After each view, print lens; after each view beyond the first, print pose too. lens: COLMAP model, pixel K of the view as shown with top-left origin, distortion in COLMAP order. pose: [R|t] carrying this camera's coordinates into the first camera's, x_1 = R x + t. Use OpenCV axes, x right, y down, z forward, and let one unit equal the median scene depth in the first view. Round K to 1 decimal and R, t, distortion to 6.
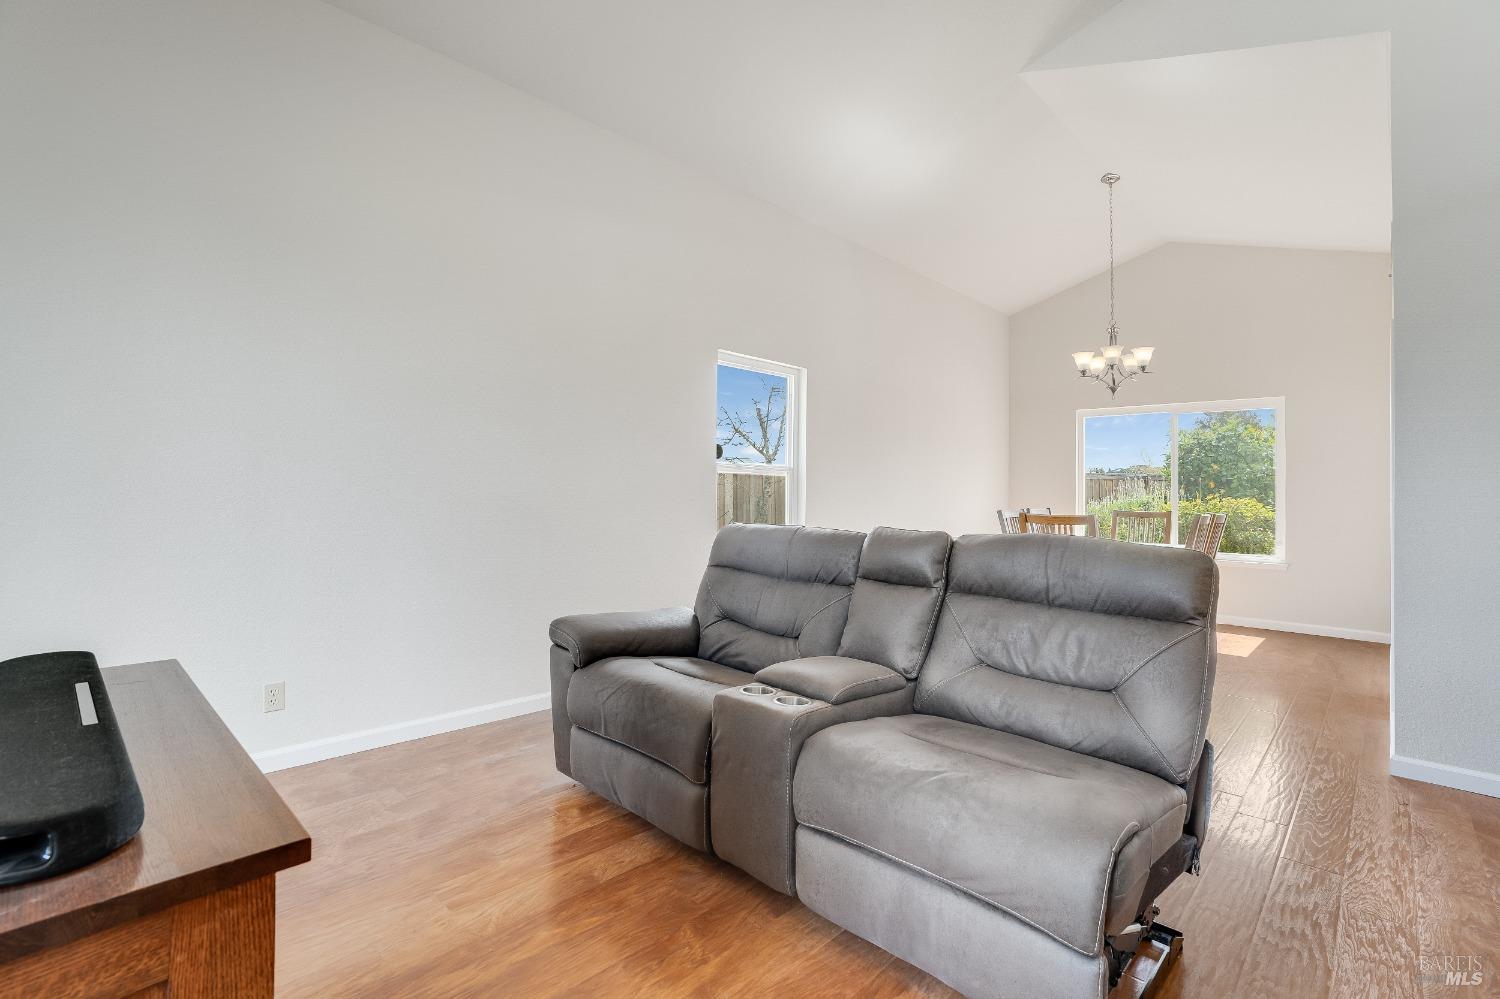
lens RADIAL K [[678.1, 0, 755.3], [0, 678.1, 500.0], [0, 0, 1]] dist [-0.050849, 0.016374]
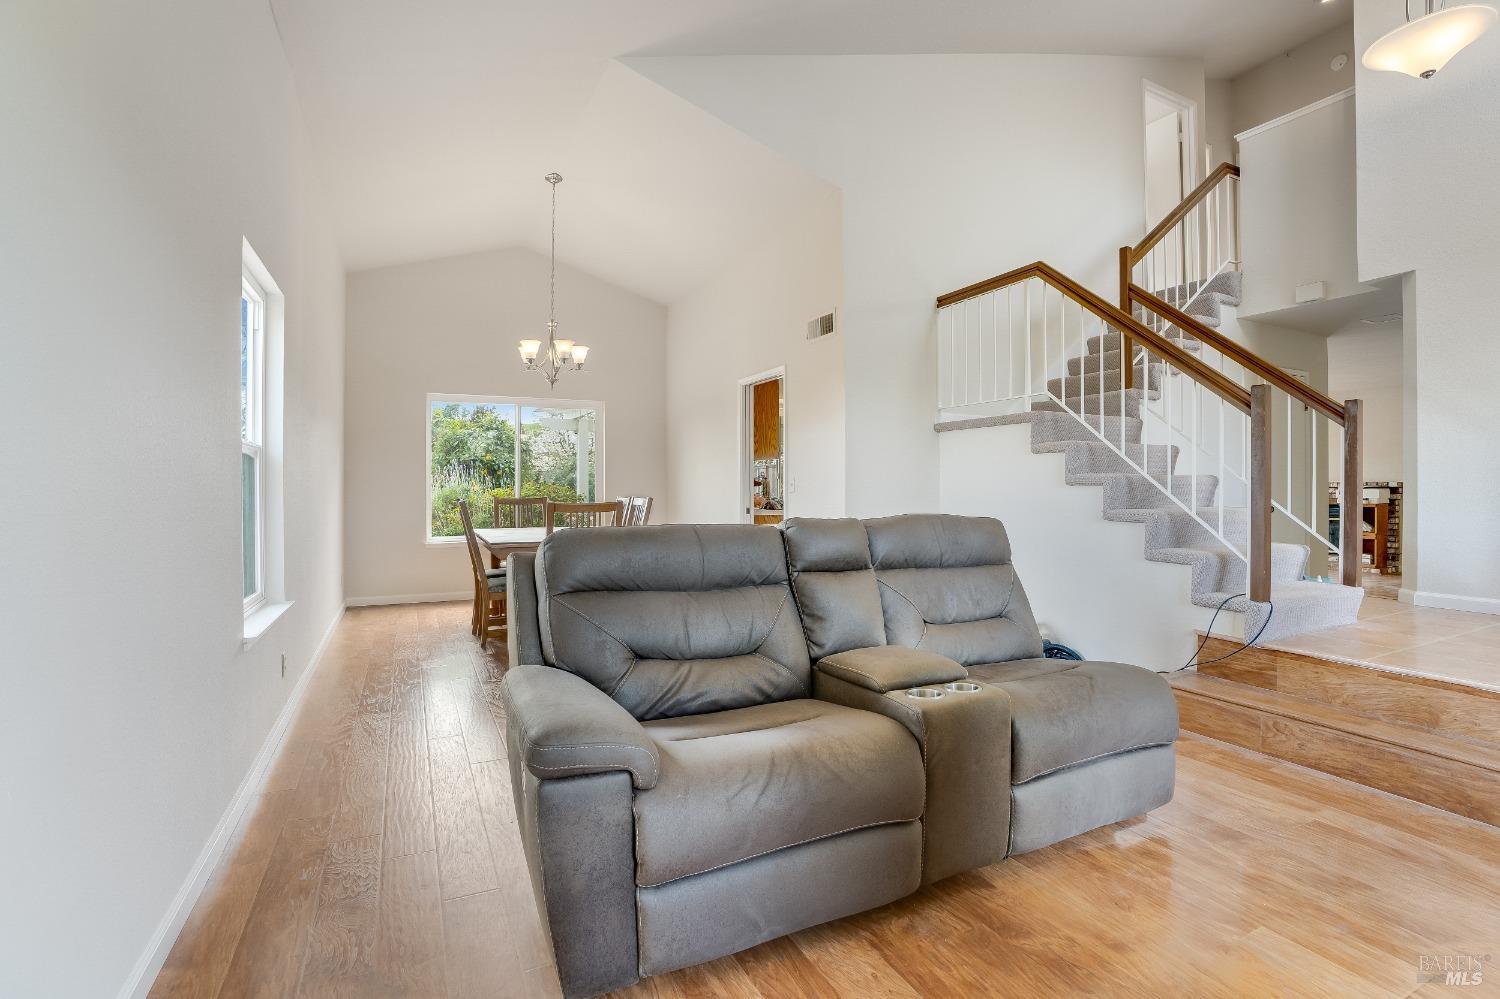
lens RADIAL K [[689.9, 0, 750.0], [0, 689.9, 499.5], [0, 0, 1]] dist [-0.065191, 0.024938]
pose [[0.349143, -0.035943, 0.936380, -0.876810], [0.013012, 0.999354, 0.033509, -0.025586], [-0.936979, 0.000485, 0.349385, 0.802102]]
